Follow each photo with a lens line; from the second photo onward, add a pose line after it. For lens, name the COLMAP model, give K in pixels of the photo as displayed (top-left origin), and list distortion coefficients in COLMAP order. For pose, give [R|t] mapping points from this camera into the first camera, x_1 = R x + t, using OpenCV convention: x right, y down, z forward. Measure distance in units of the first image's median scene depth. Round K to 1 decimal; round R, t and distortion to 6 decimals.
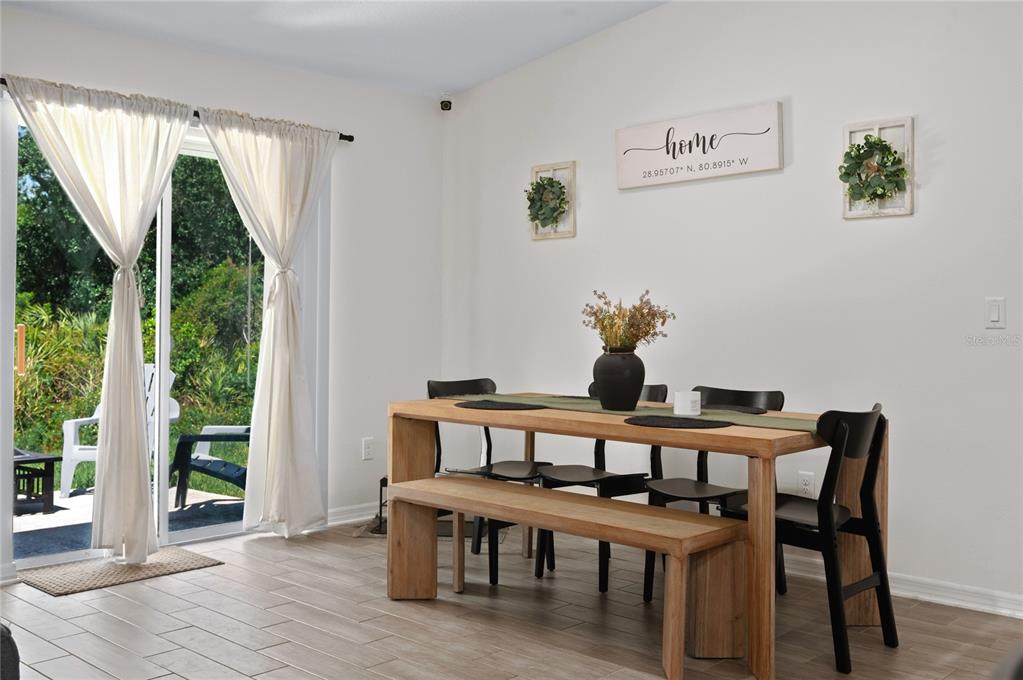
lens RADIAL K [[978.8, 0, 511.7], [0, 978.8, 305.8], [0, 0, 1]] dist [-0.064823, -0.001532]
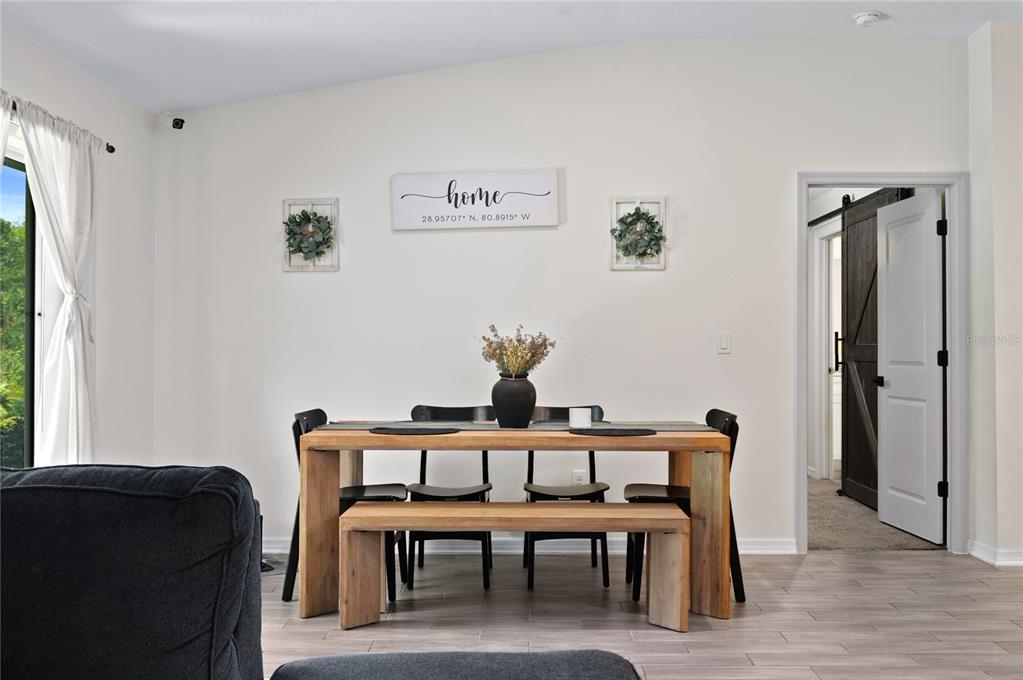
lens RADIAL K [[959.9, 0, 511.5], [0, 959.9, 340.0], [0, 0, 1]] dist [-0.043289, 0.003884]
pose [[0.757264, -0.003548, 0.653099, -0.540615], [-0.003359, 0.999951, 0.009327, -0.007601], [-0.653100, -0.009257, 0.757215, 0.115583]]
